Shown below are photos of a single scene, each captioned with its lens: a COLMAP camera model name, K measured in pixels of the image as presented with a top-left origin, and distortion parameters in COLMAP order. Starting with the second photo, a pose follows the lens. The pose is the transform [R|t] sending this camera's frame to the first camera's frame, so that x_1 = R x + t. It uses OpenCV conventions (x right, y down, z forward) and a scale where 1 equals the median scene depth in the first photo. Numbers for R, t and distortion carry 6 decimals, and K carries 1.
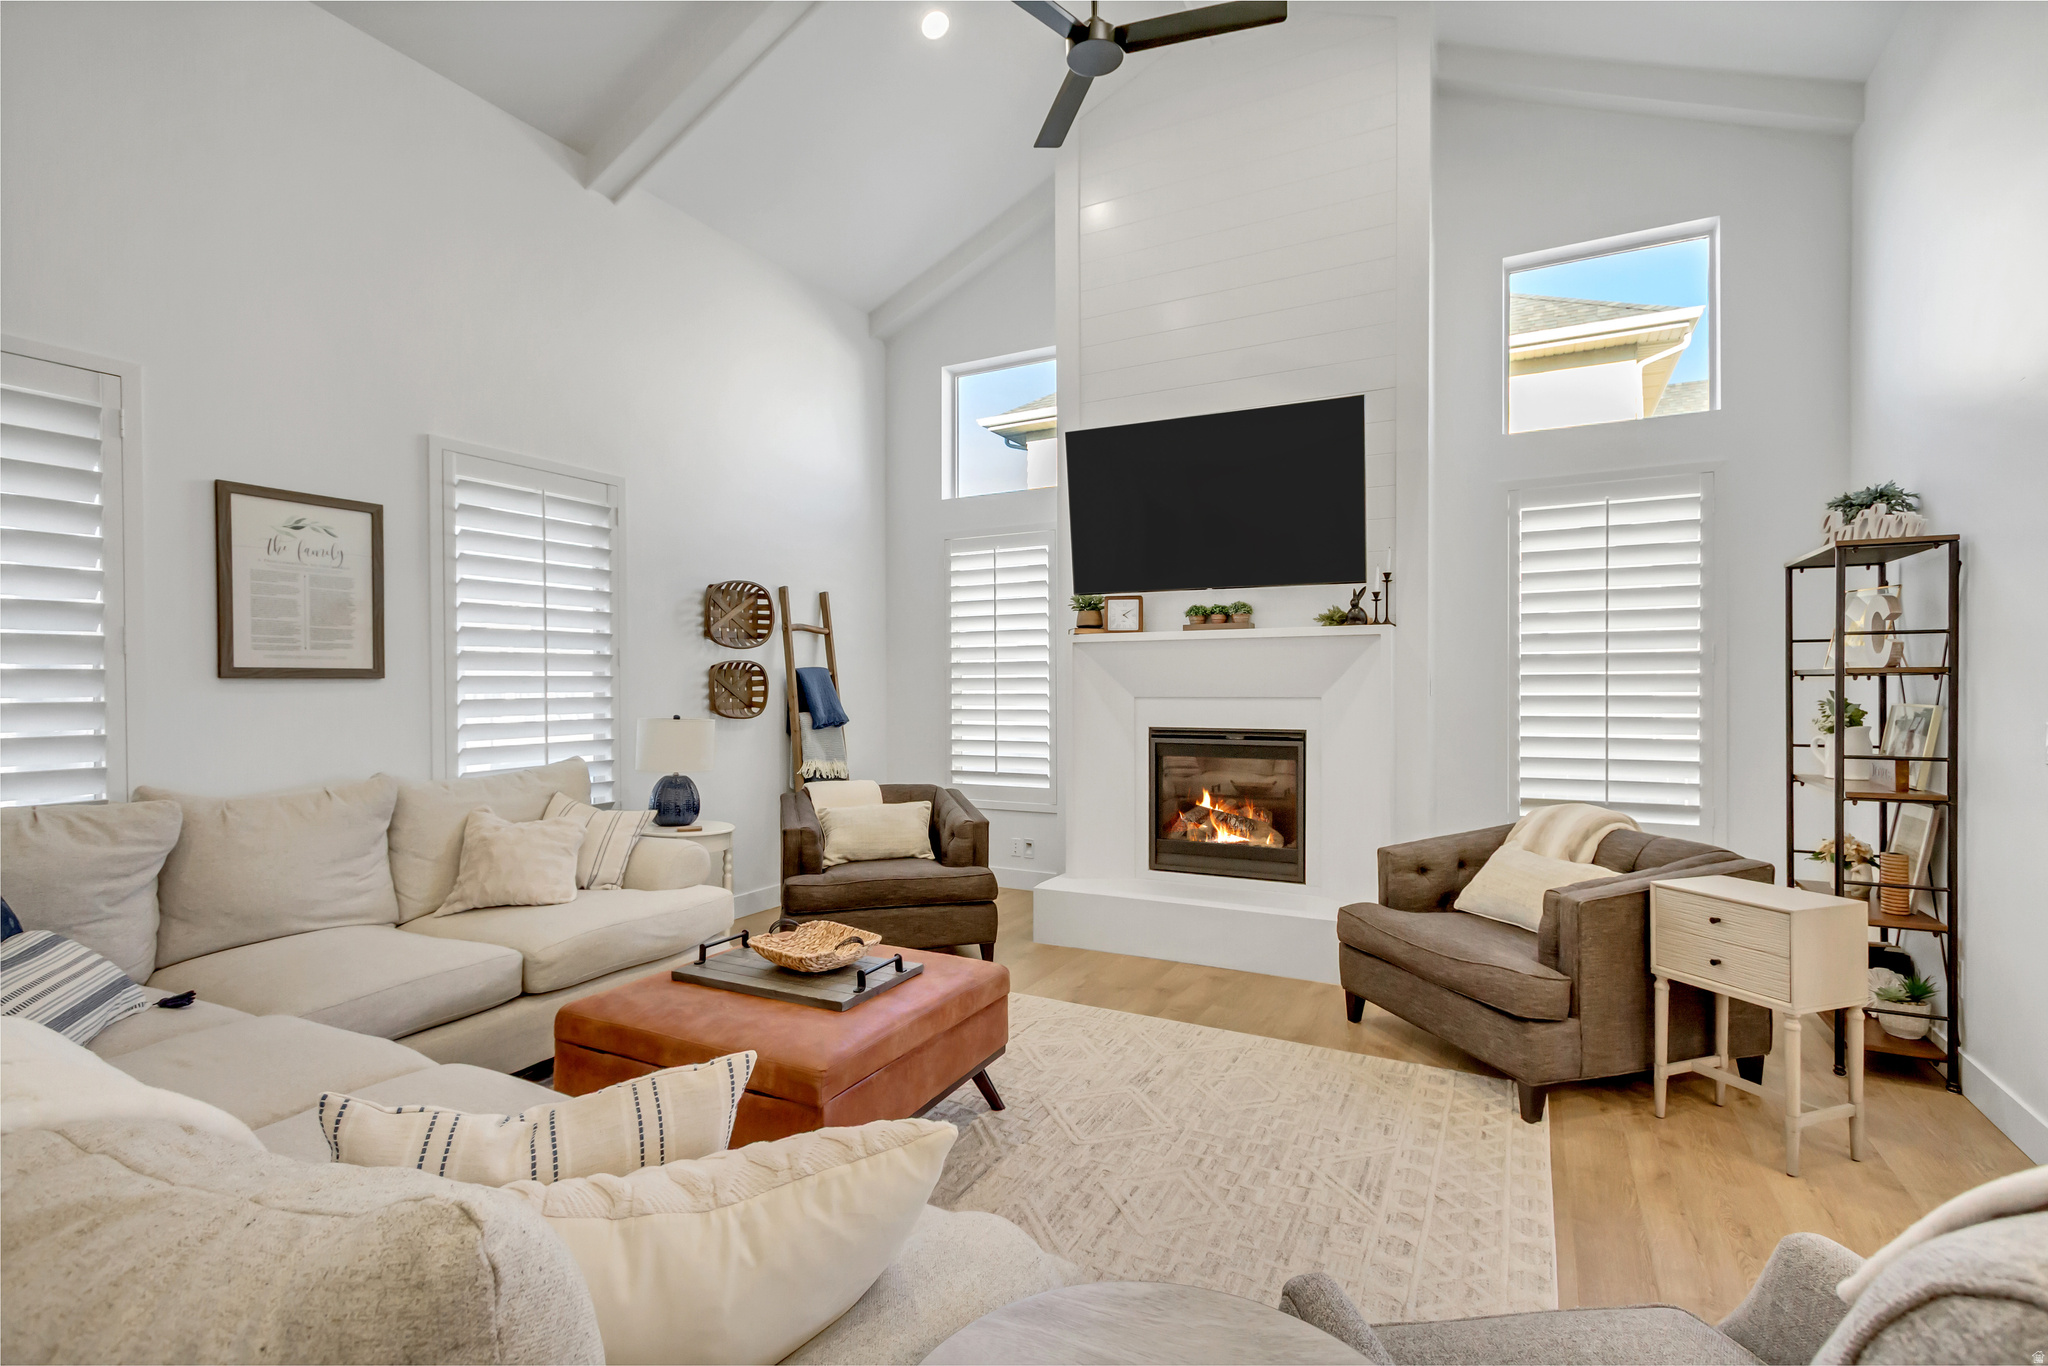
lens RADIAL K [[932.4, 0, 1025.7], [0, 932.4, 697.7], [0, 0, 1]] dist [0.001593, 0.000090]
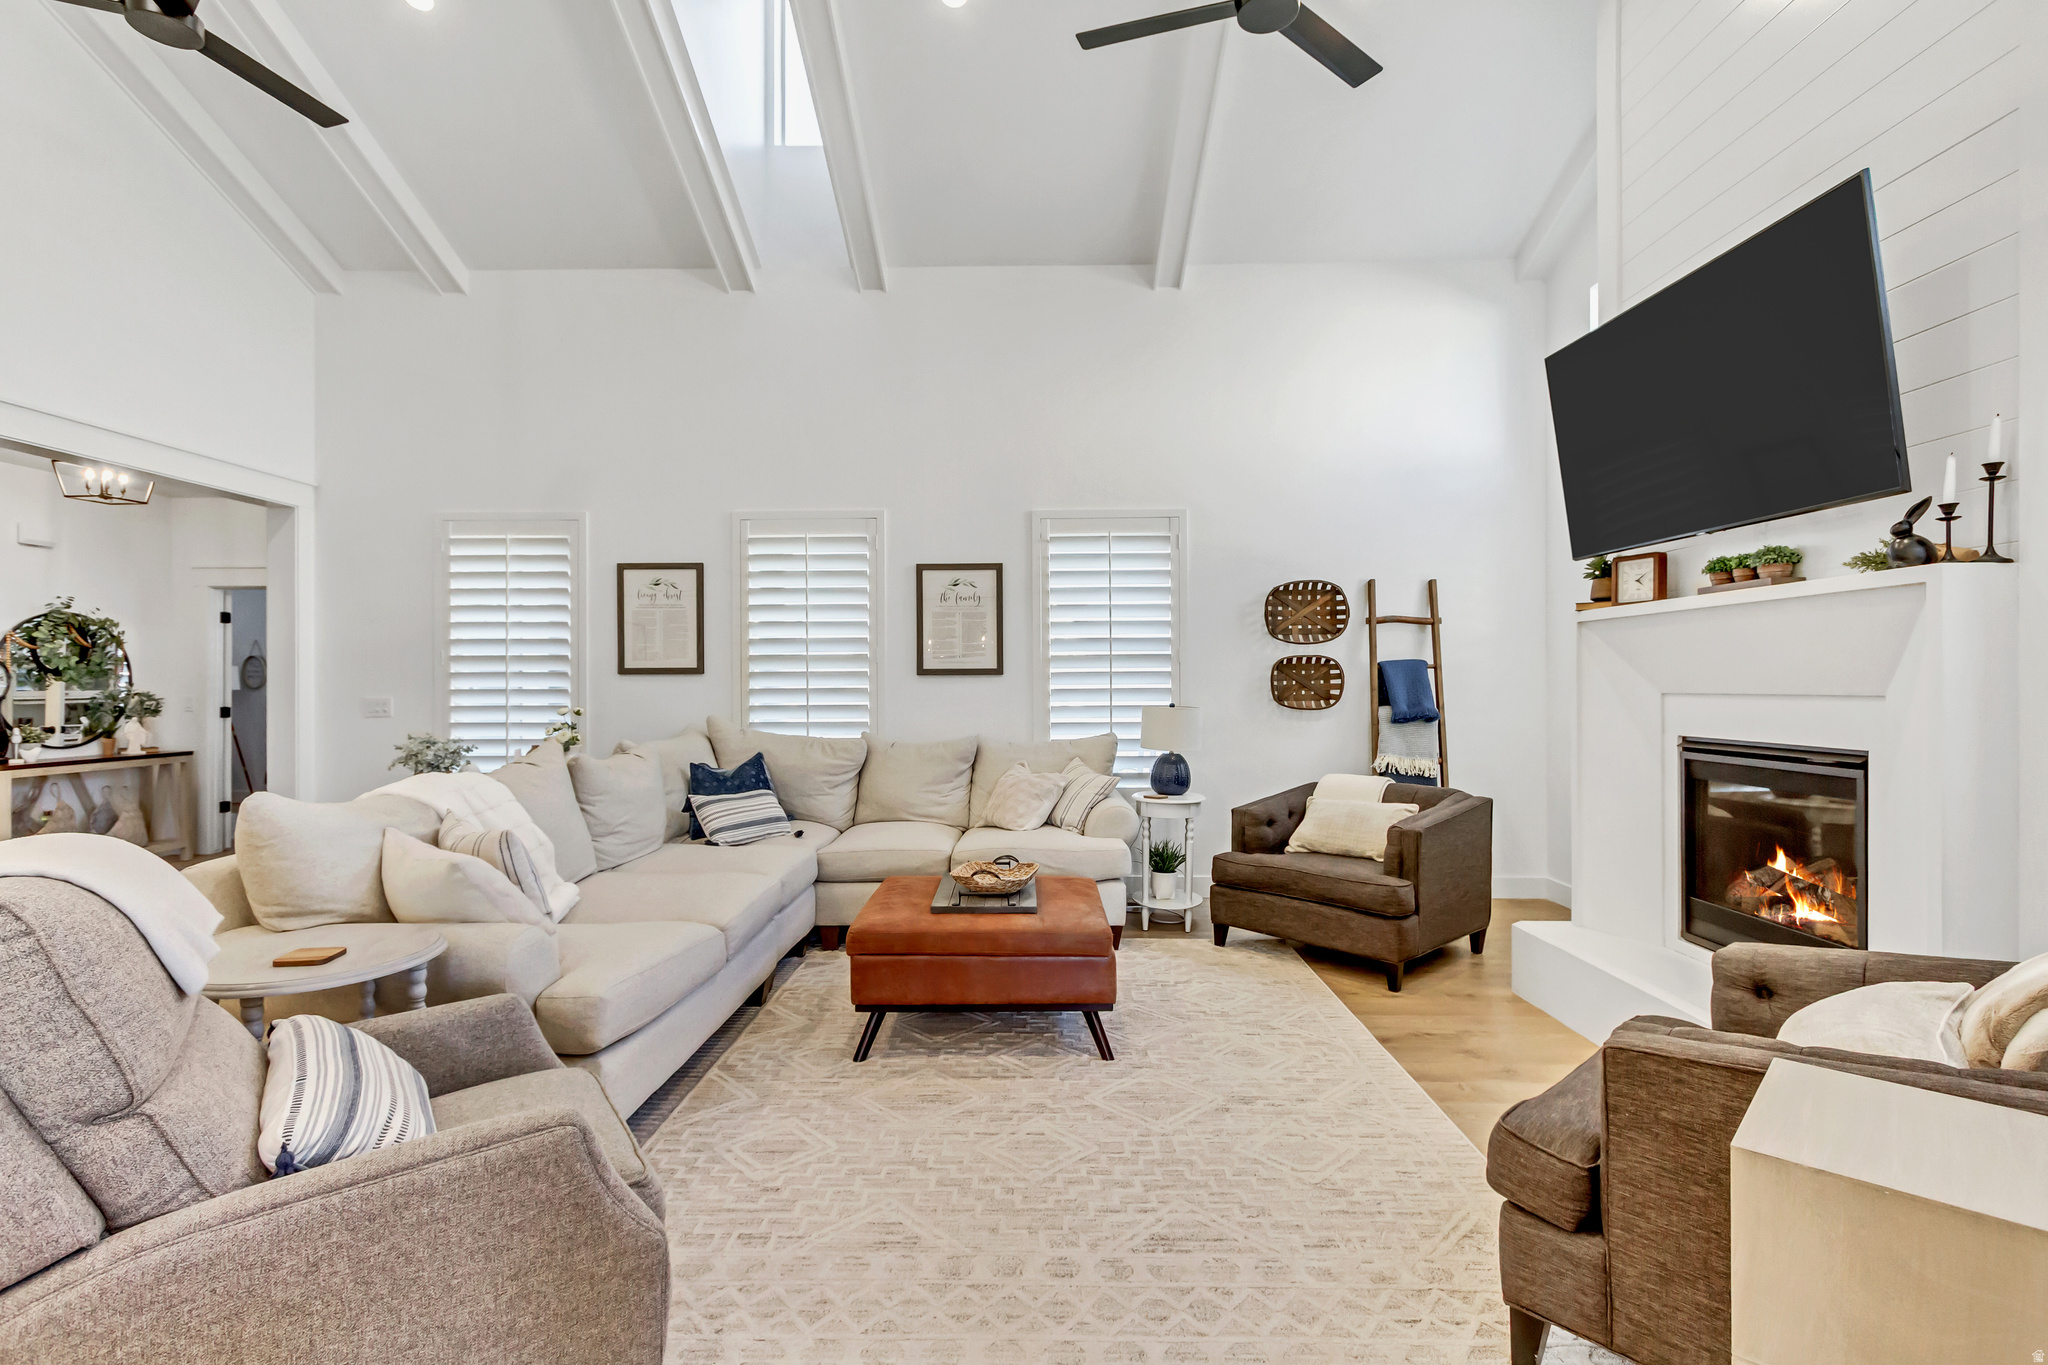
lens RADIAL K [[958.6, 0, 1024.0], [0, 958.6, 682.5], [0, 0, 1]] dist [0.000506, -0.000293]
pose [[0.448931, 0.000493, -0.893566, 0.622515], [-0.010012, 0.999940, -0.004478, -0.000543], [0.893510, 0.010956, 0.448909, 0.260781]]
